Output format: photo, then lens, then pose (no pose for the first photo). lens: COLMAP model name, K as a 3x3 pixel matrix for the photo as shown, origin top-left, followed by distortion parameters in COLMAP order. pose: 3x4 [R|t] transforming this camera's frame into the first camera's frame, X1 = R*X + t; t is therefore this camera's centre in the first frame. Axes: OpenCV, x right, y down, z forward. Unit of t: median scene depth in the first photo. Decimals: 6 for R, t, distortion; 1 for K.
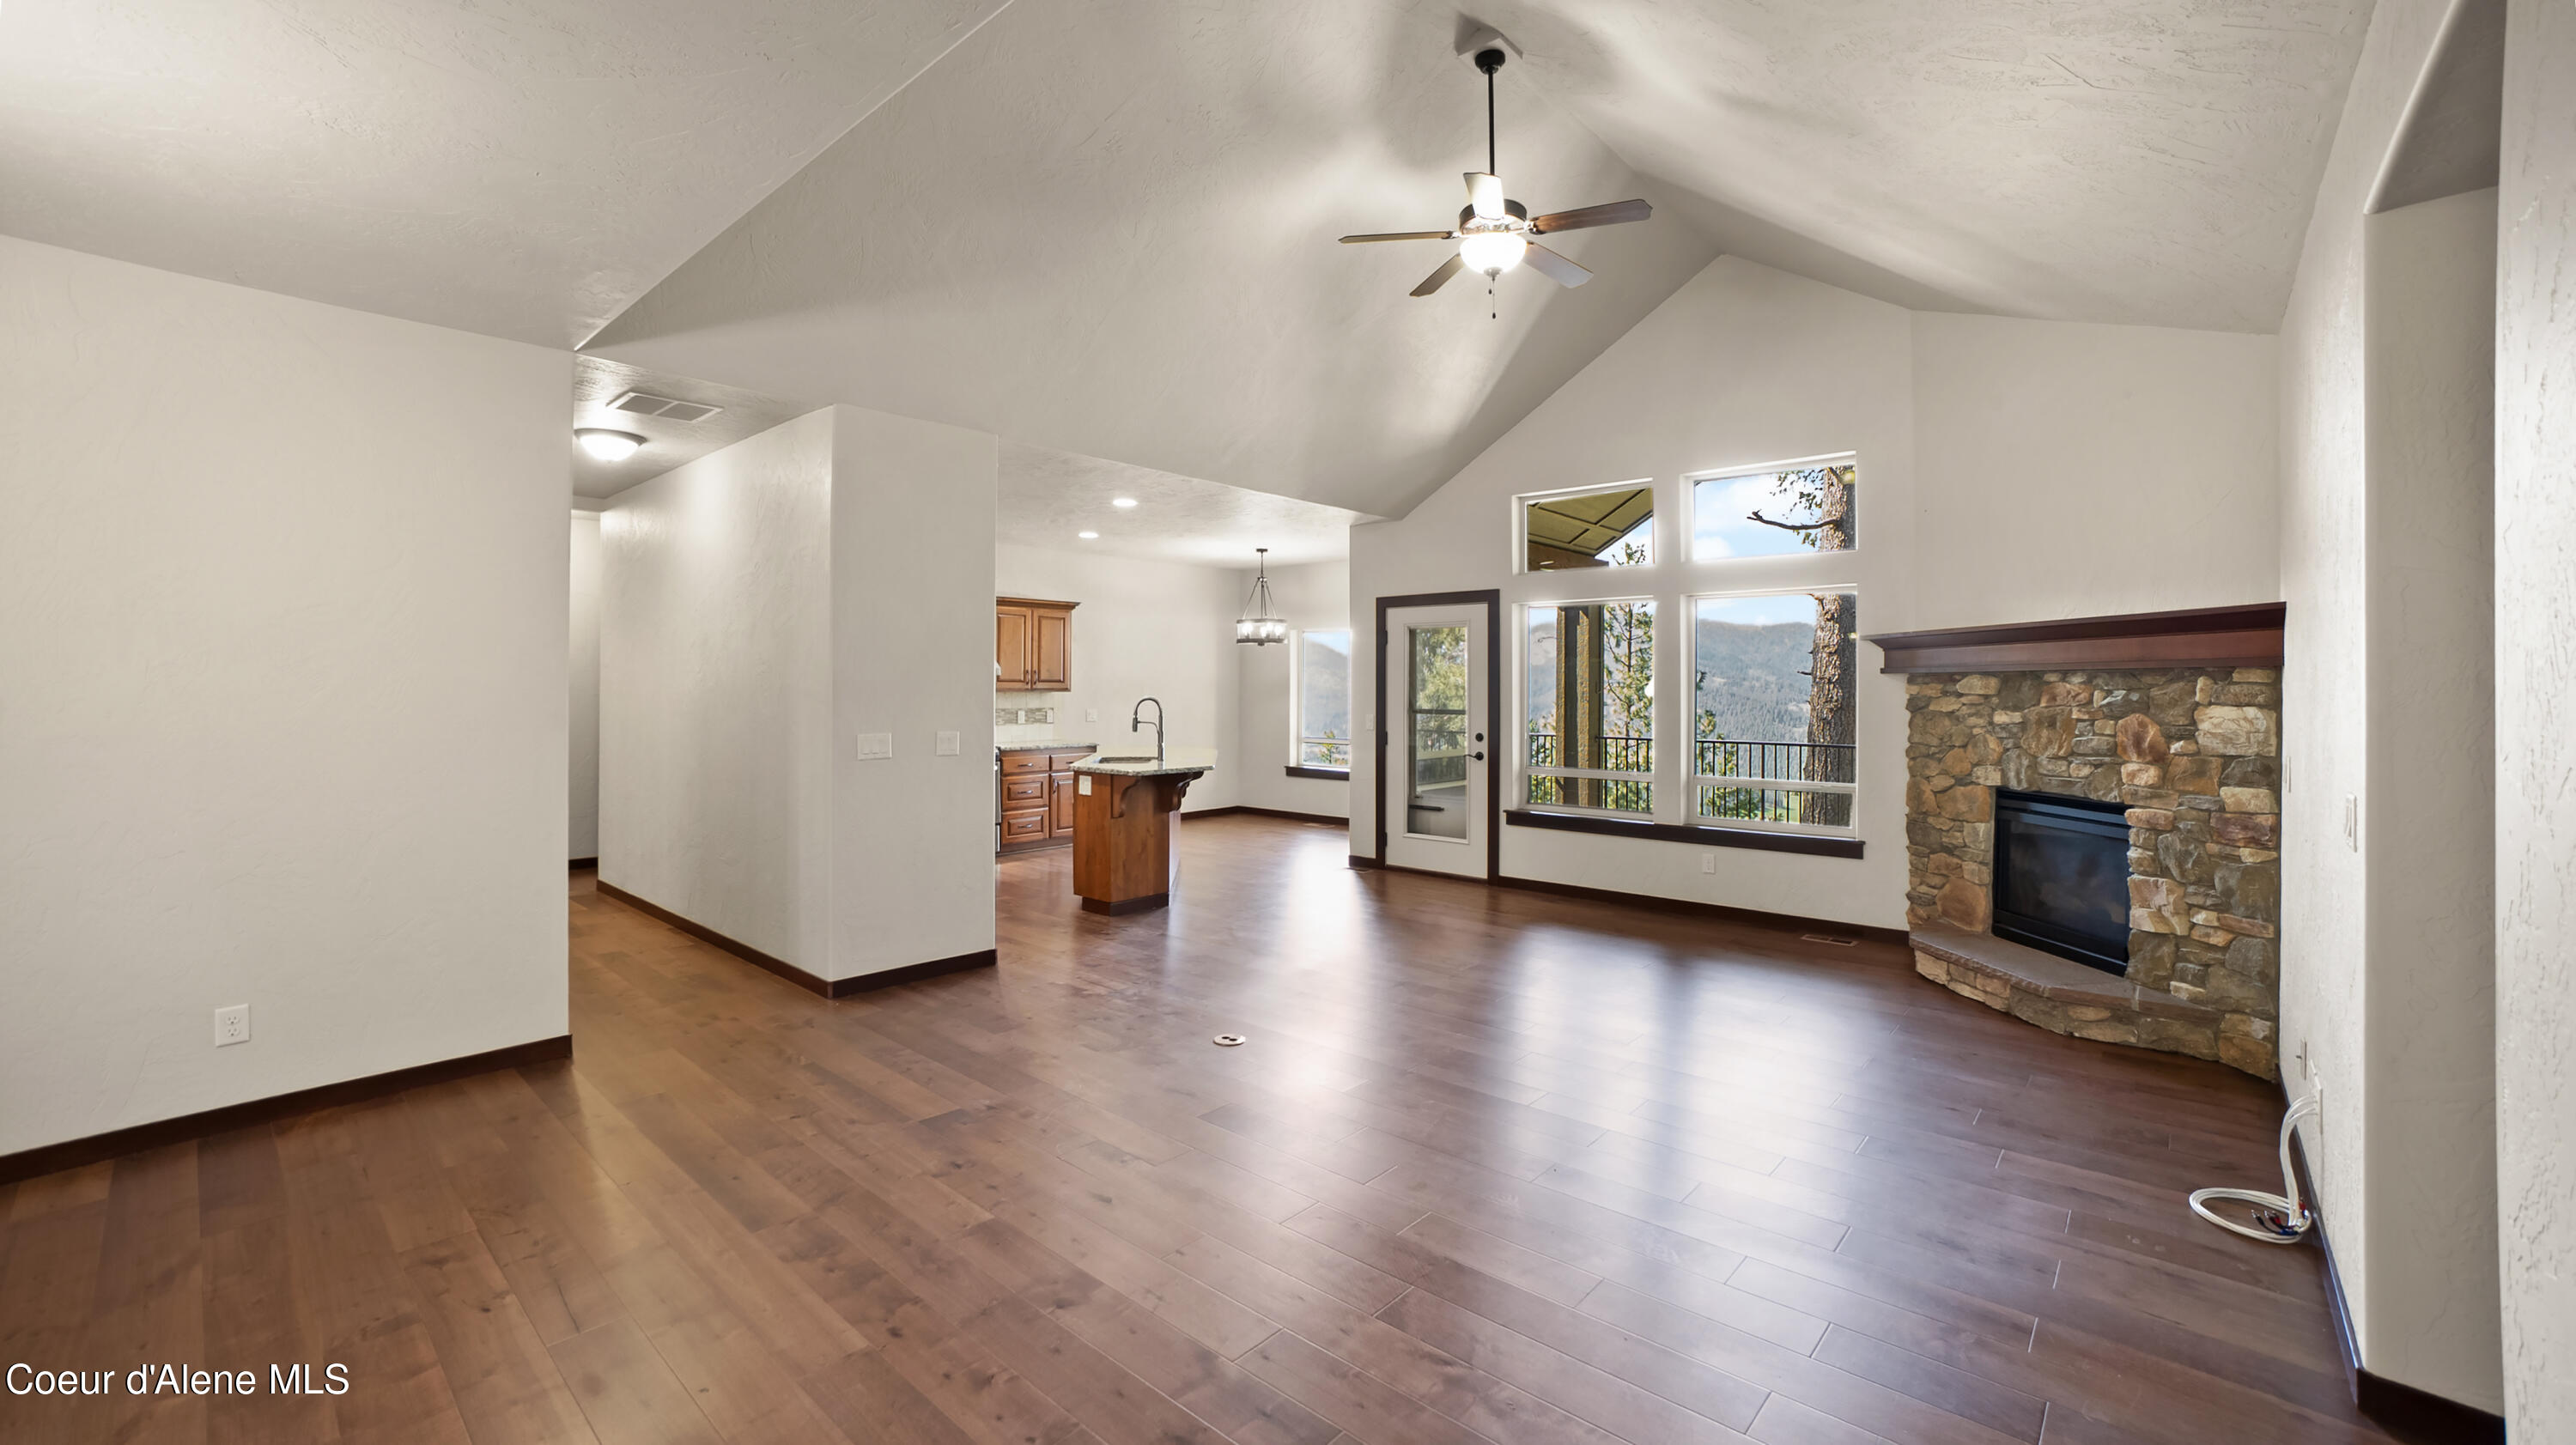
lens RADIAL K [[1043.0, 0, 1287.8], [0, 1043.0, 679.5], [0, 0, 1]] dist [-0.056578, 0.021084]
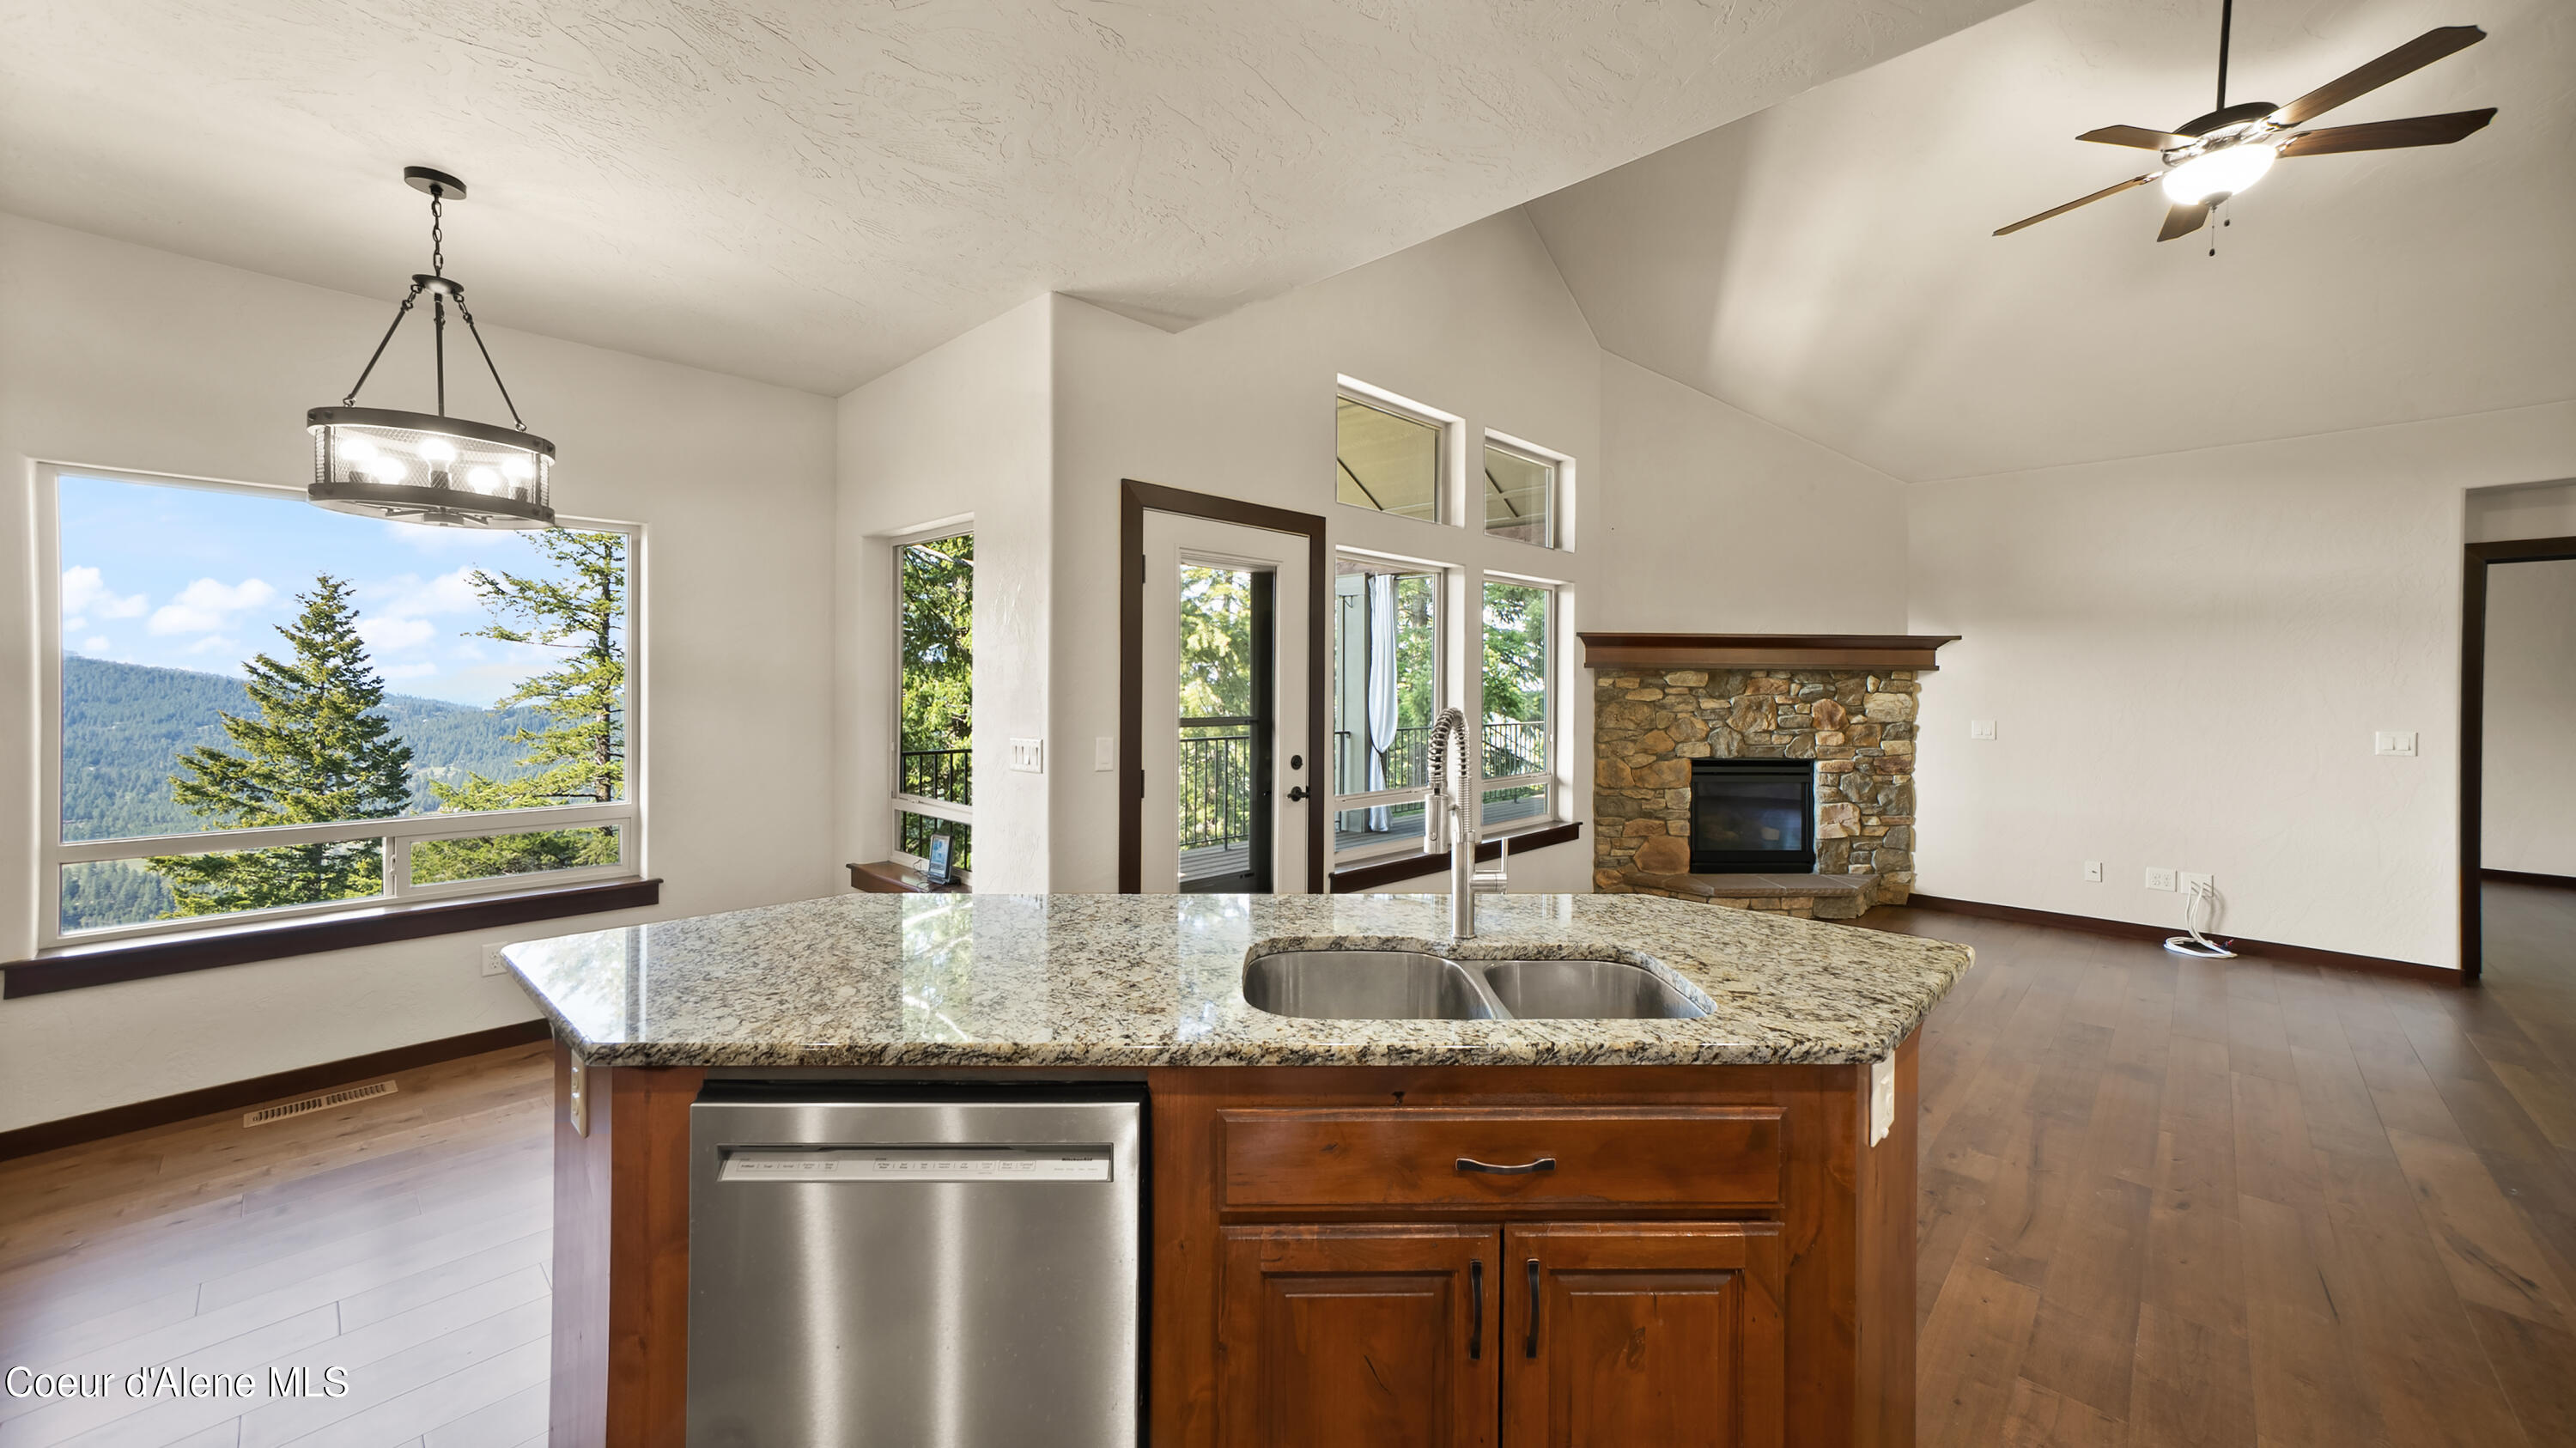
lens RADIAL K [[964.2, 0, 1290.4], [0, 964.2, 690.4], [0, 0, 1]] dist [-0.022154, 0.022010]
pose [[0.036043, -0.011426, 0.999285, -0.544232], [-0.014355, 0.999826, 0.011950, 0.012455], [-0.999247, -0.014776, 0.035873, 1.480600]]
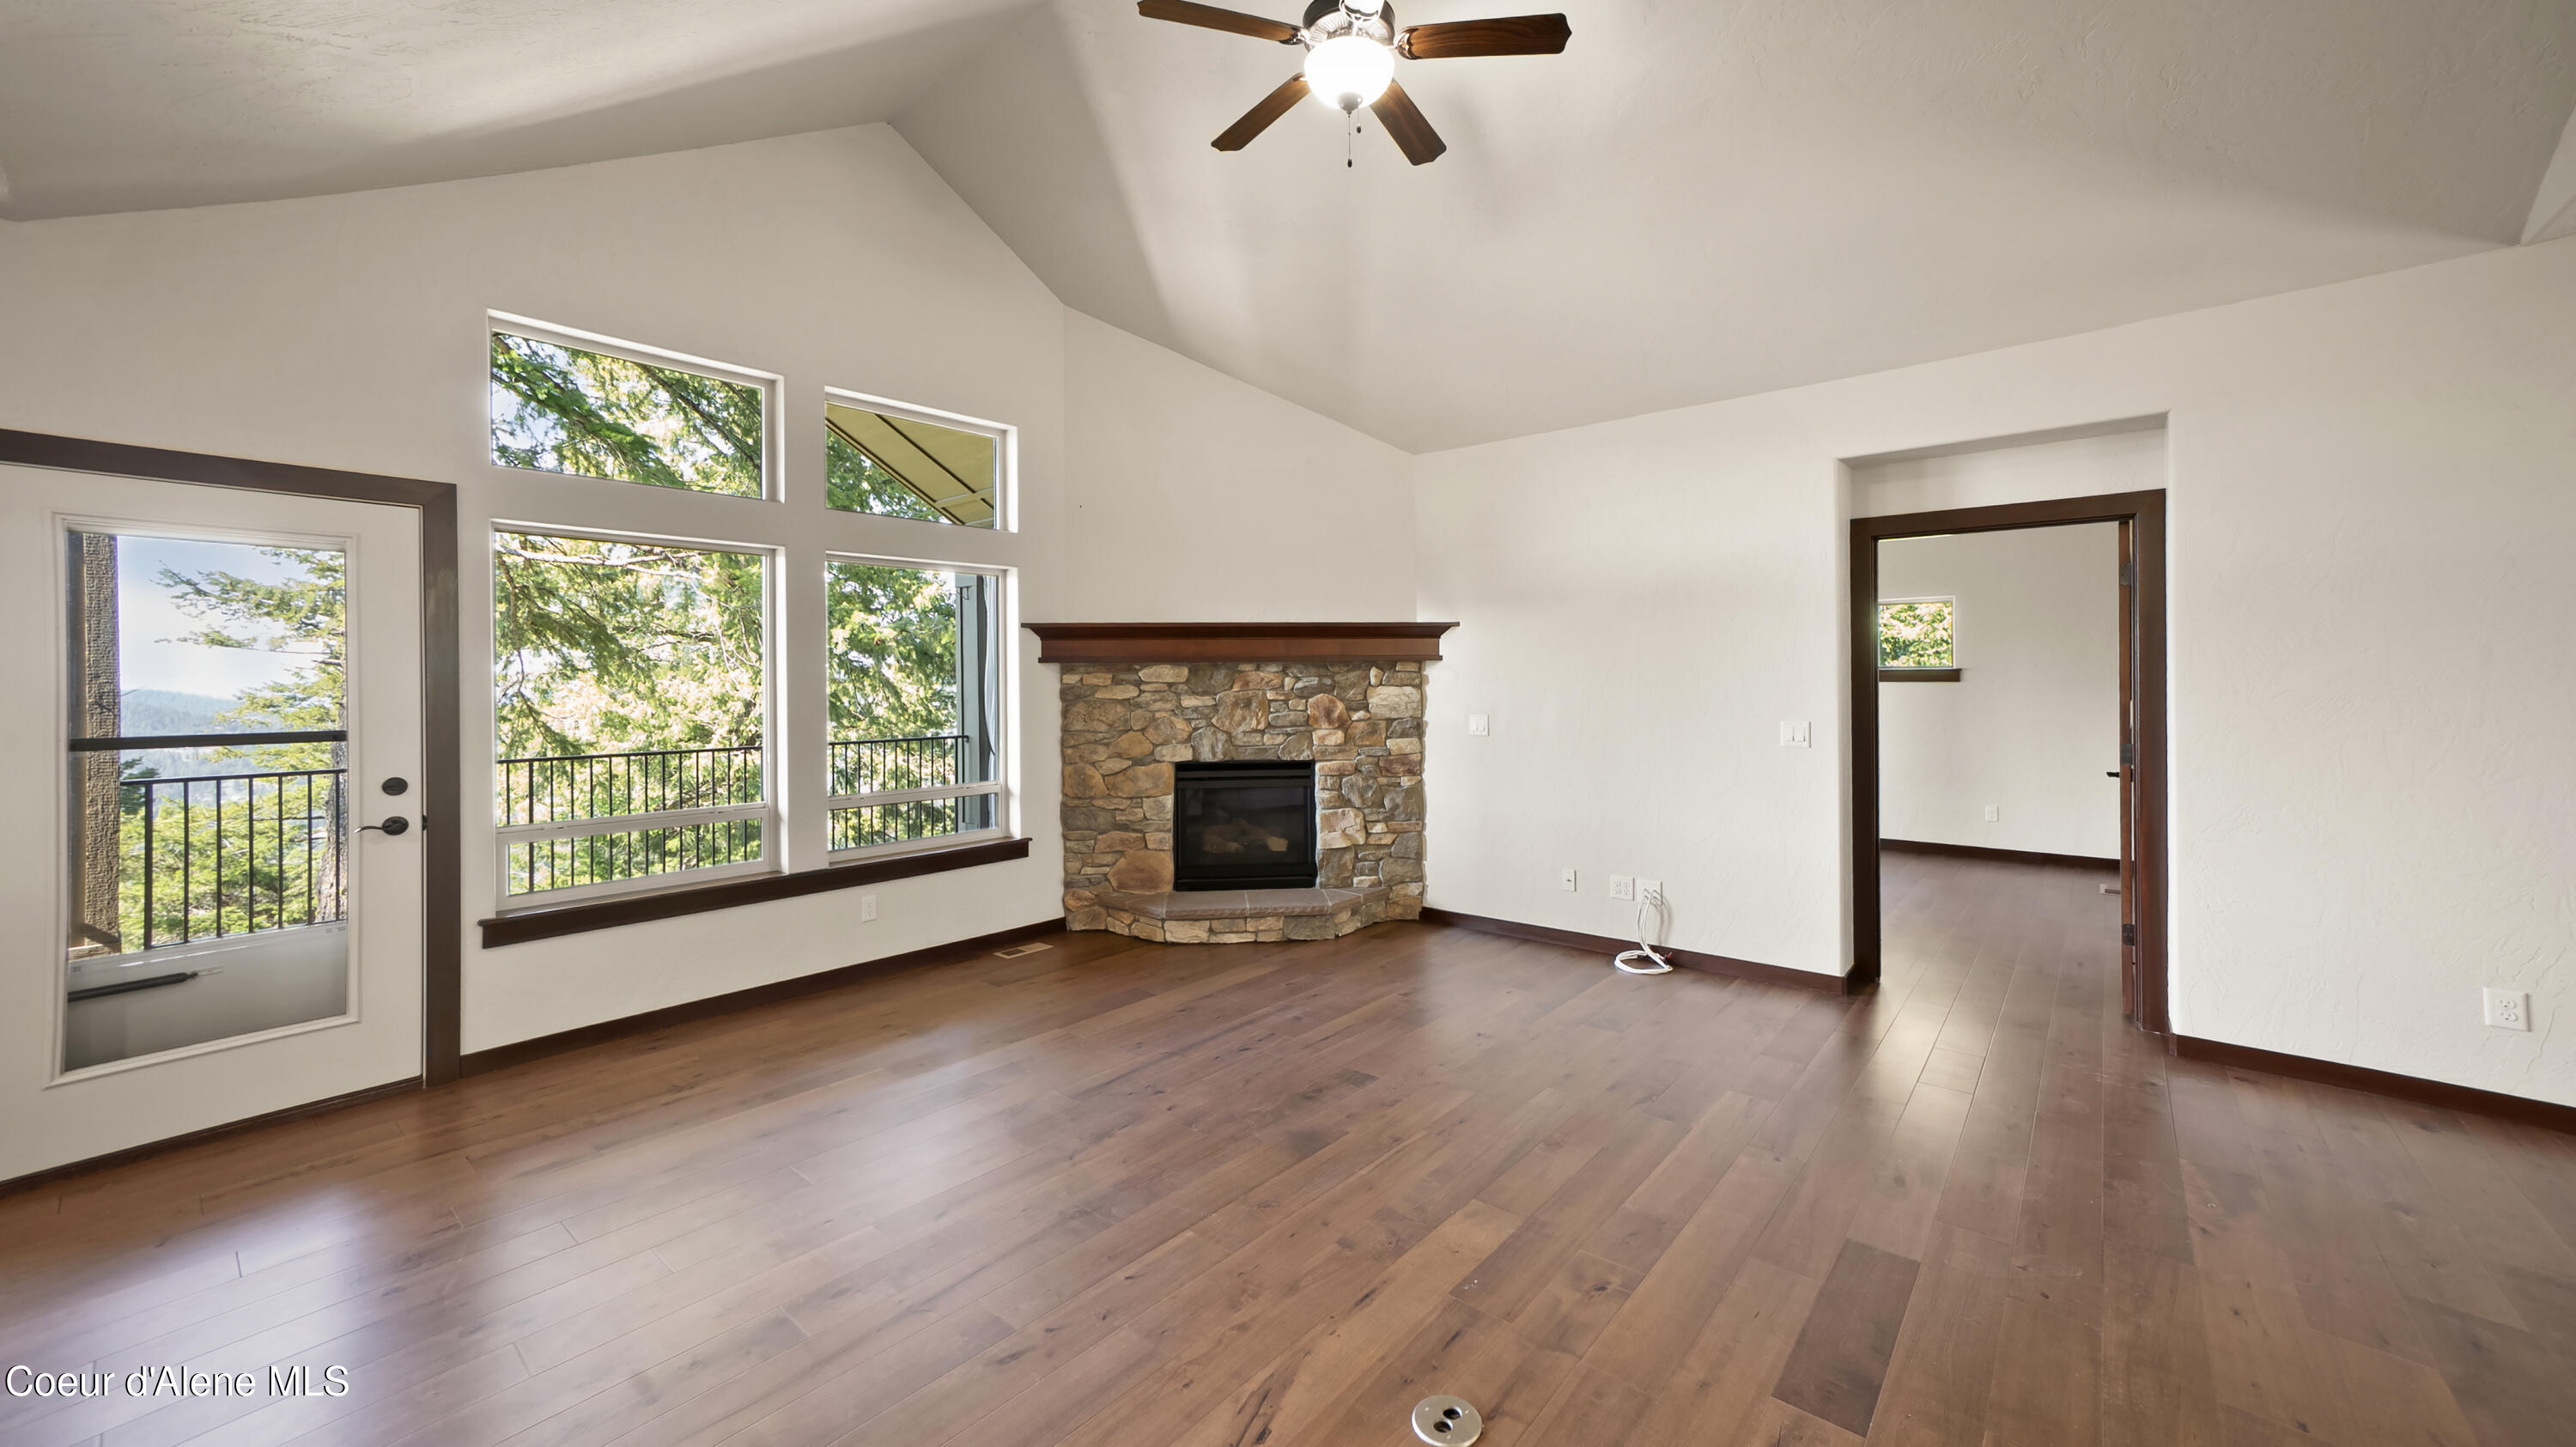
lens RADIAL K [[972.1, 0, 1304.2], [0, 972.1, 674.3], [0, 0, 1]] dist [0.000558, 0.000159]
pose [[-0.035520, 0.001651, 0.999368, -0.413651], [0.000193, 0.999999, -0.001646, 0.007785], [-0.999369, 0.000134, -0.035520, 0.903031]]
